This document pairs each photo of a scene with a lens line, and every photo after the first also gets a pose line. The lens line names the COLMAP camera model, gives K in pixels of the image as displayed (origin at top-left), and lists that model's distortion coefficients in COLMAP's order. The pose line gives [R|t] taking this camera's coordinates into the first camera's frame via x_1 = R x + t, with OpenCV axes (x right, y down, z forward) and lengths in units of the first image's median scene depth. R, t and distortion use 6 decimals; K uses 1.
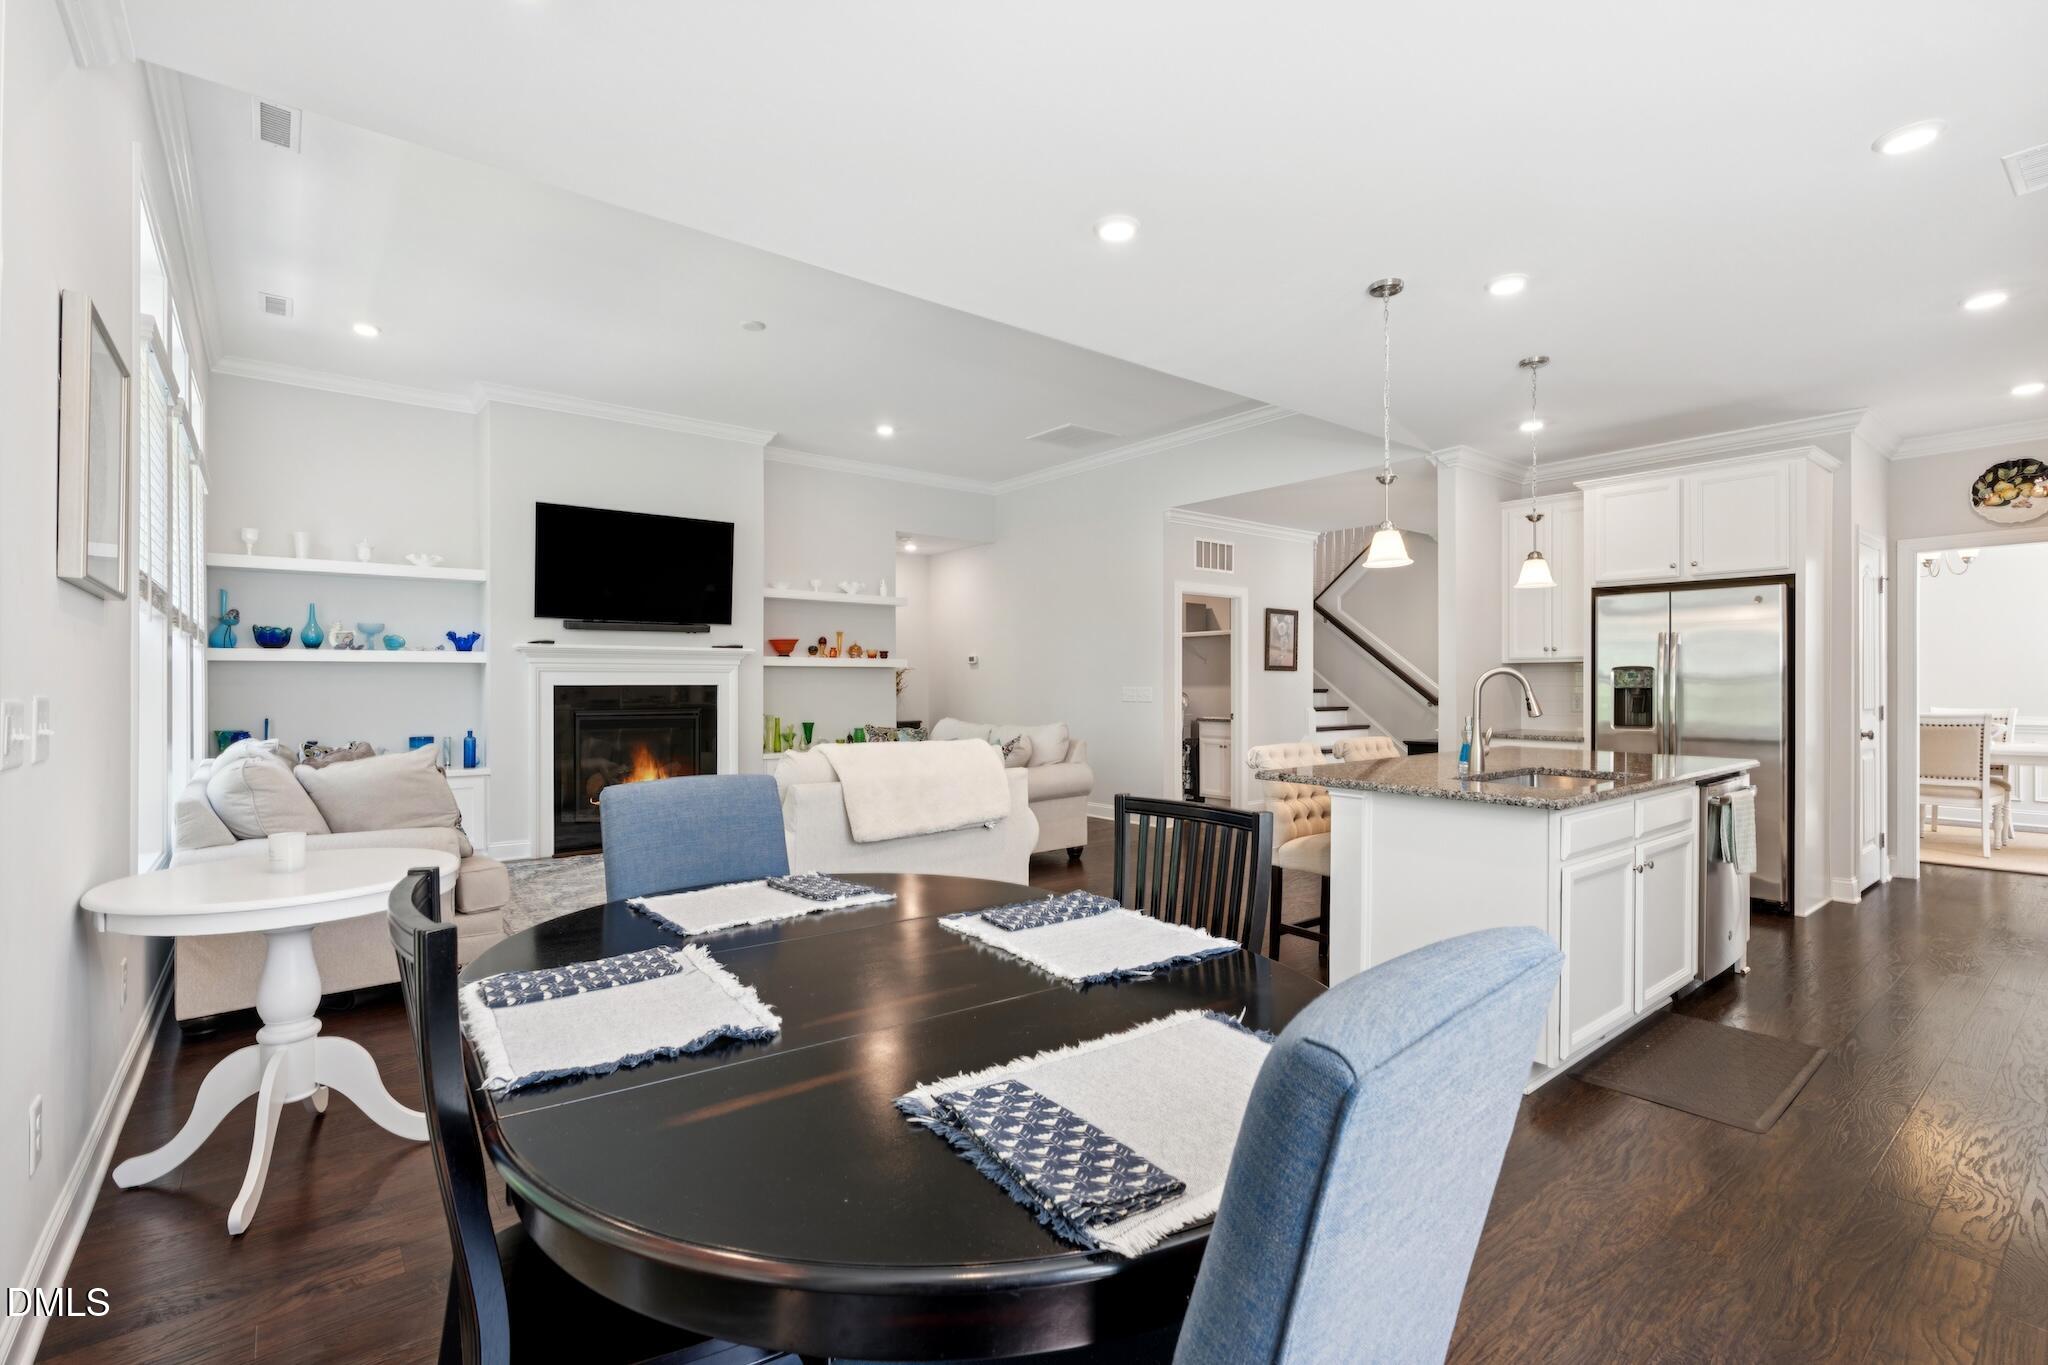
lens RADIAL K [[926.1, 0, 1033.2], [0, 926.1, 683.9], [0, 0, 1]] dist [-0.005771, 0.002870]
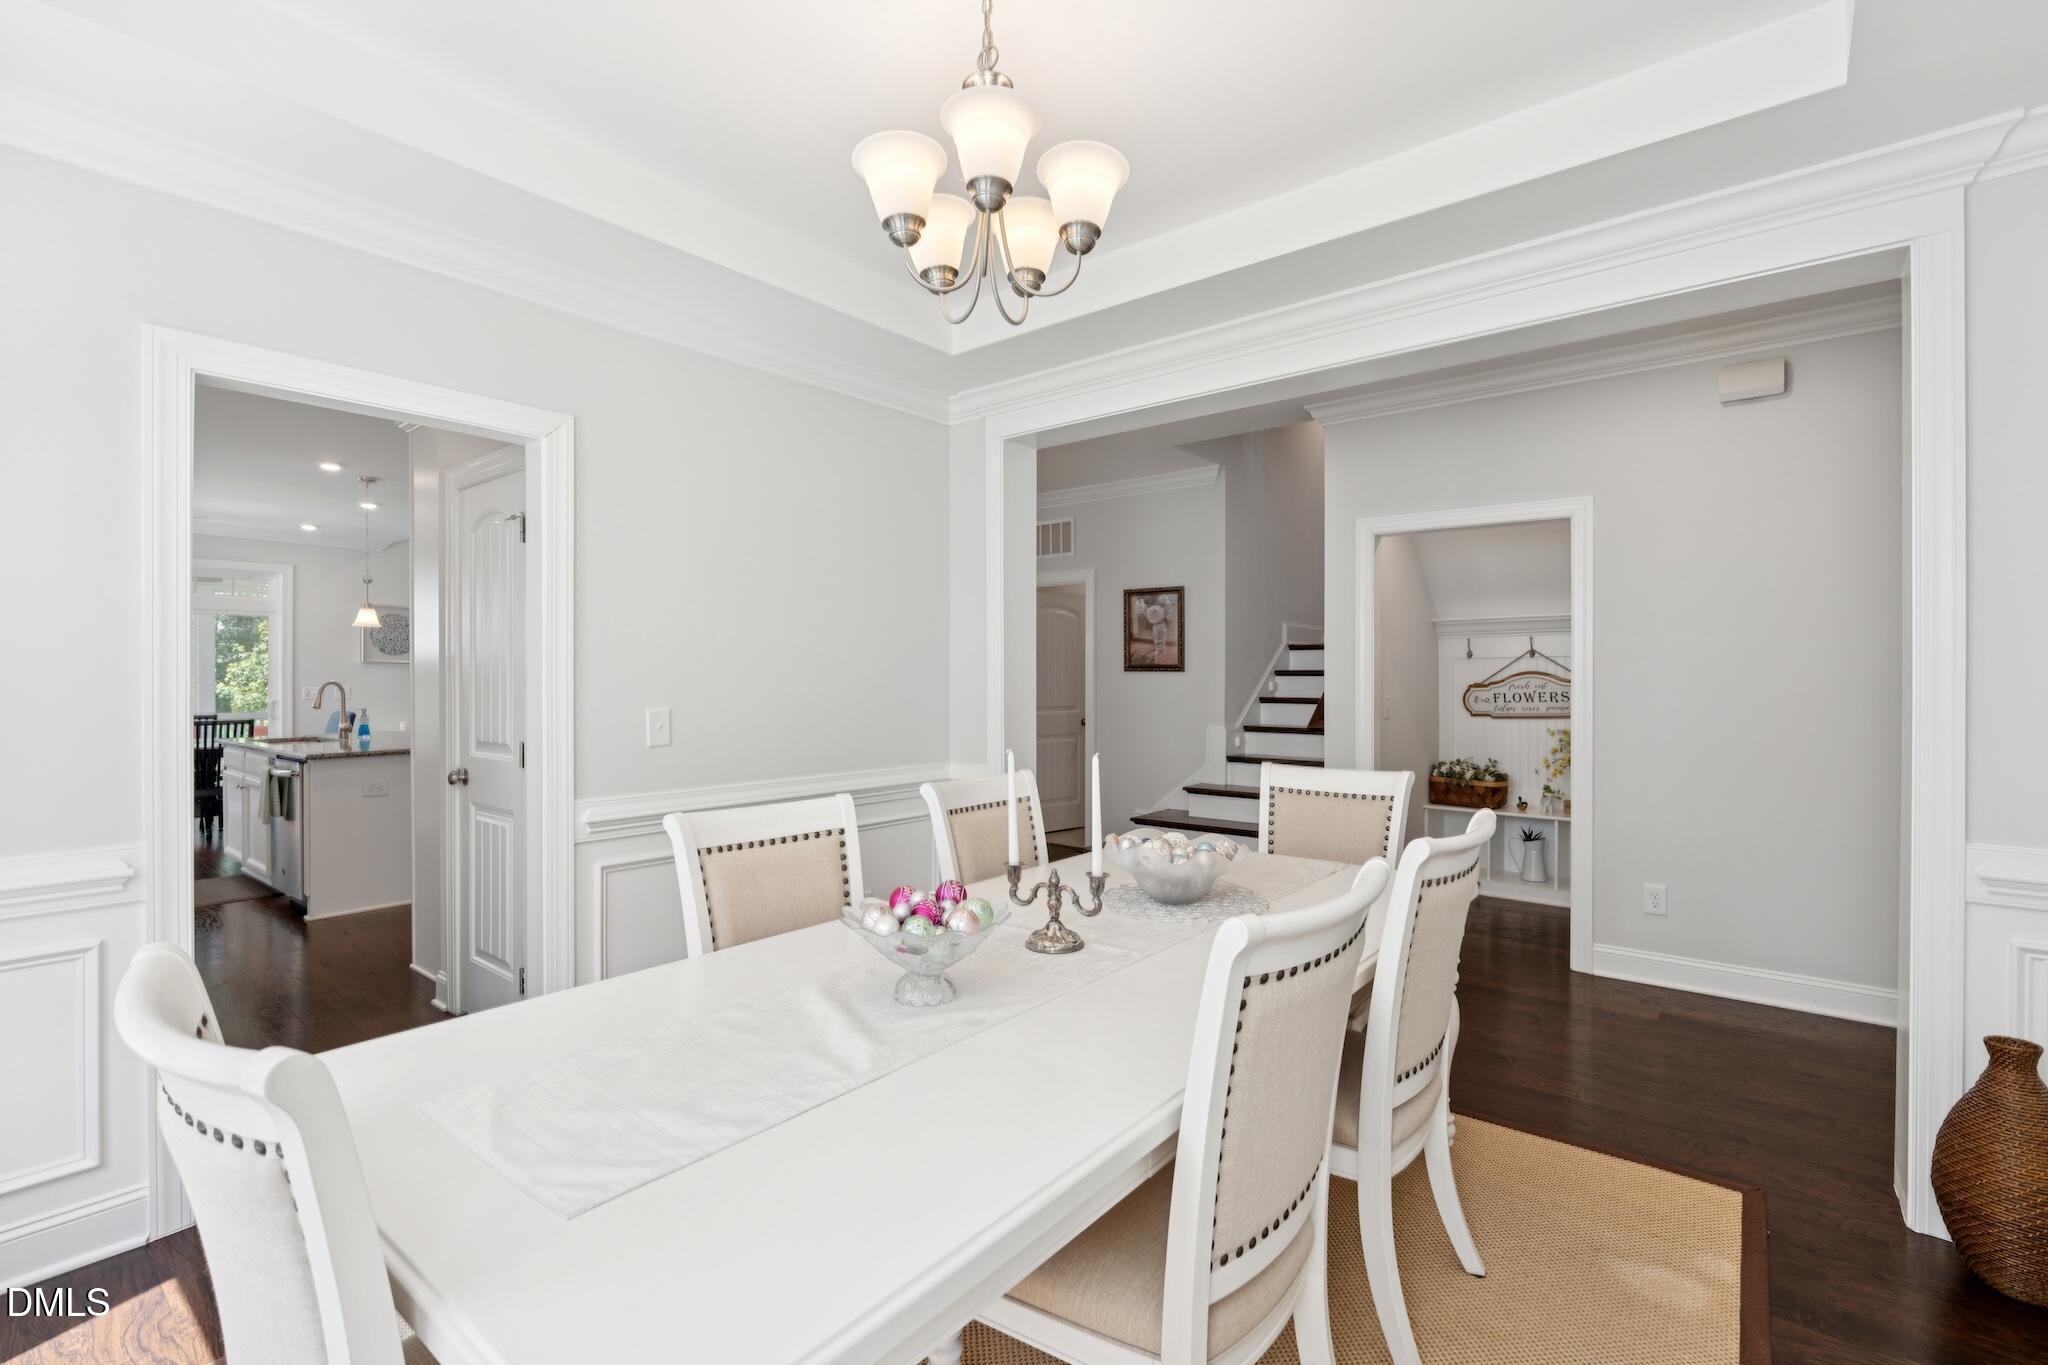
lens RADIAL K [[926.1, 0, 1034.7], [0, 926.1, 676.0], [0, 0, 1]] dist [-0.005771, 0.002870]
pose [[0.207755, 0.002236, -0.978178, 1.544803], [-0.000253, 0.999997, 0.002232, -0.018903], [0.978181, -0.000216, 0.207755, 1.198412]]
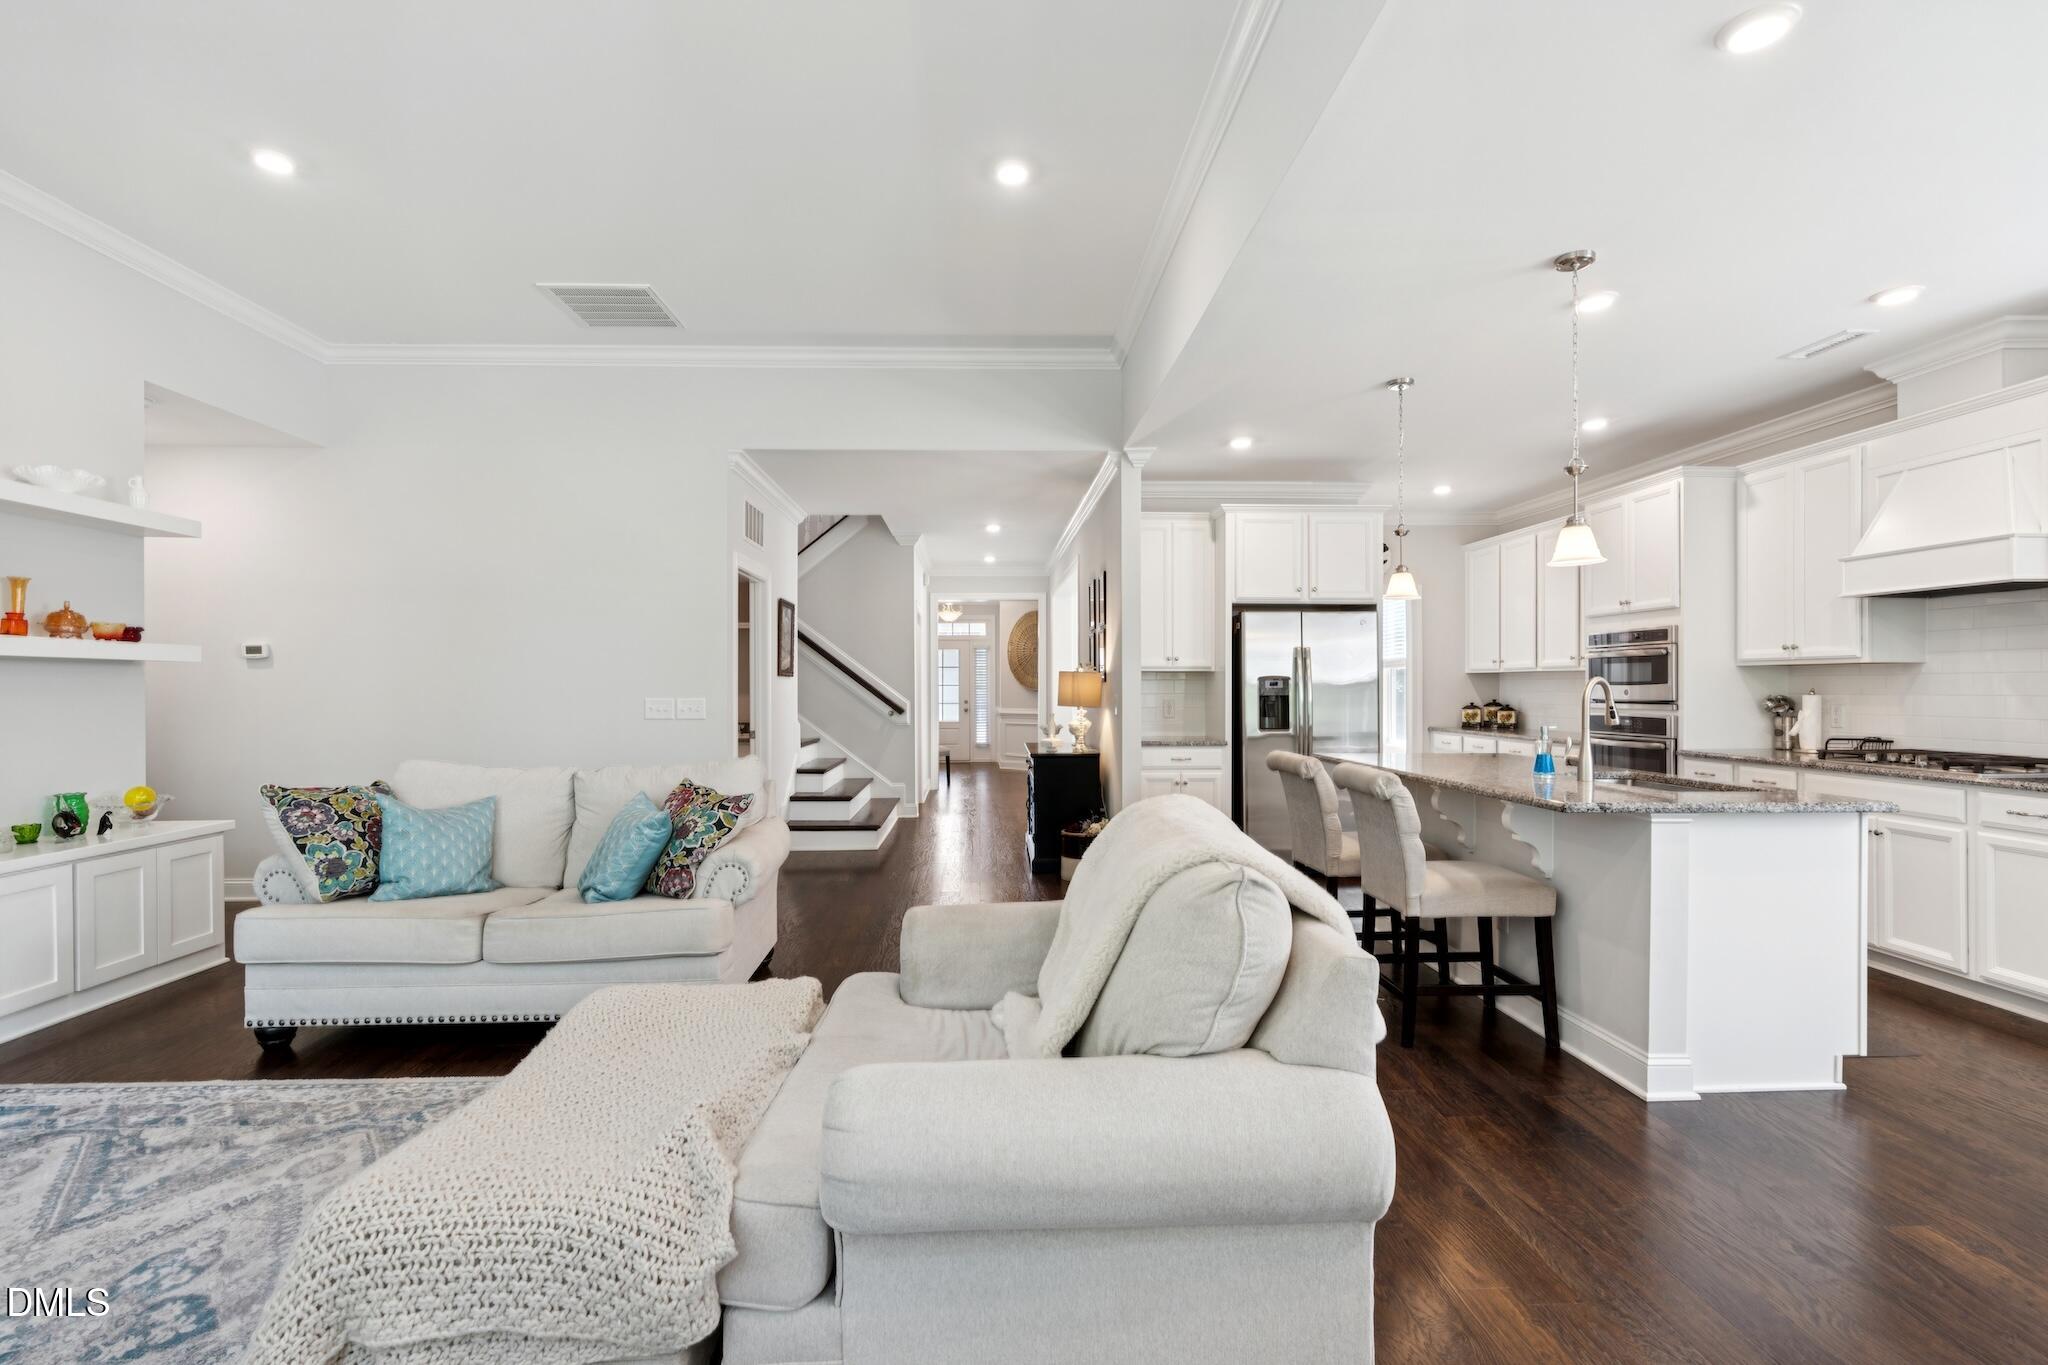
lens RADIAL K [[926.1, 0, 1012.3], [0, 926.1, 687.1], [0, 0, 1]] dist [-0.005771, 0.002870]
pose [[0.597980, 0.000238, 0.801511, -0.421985], [0.002322, 0.999995, -0.002029, -0.003888], [-0.801507, 0.003074, 0.597977, 0.553402]]
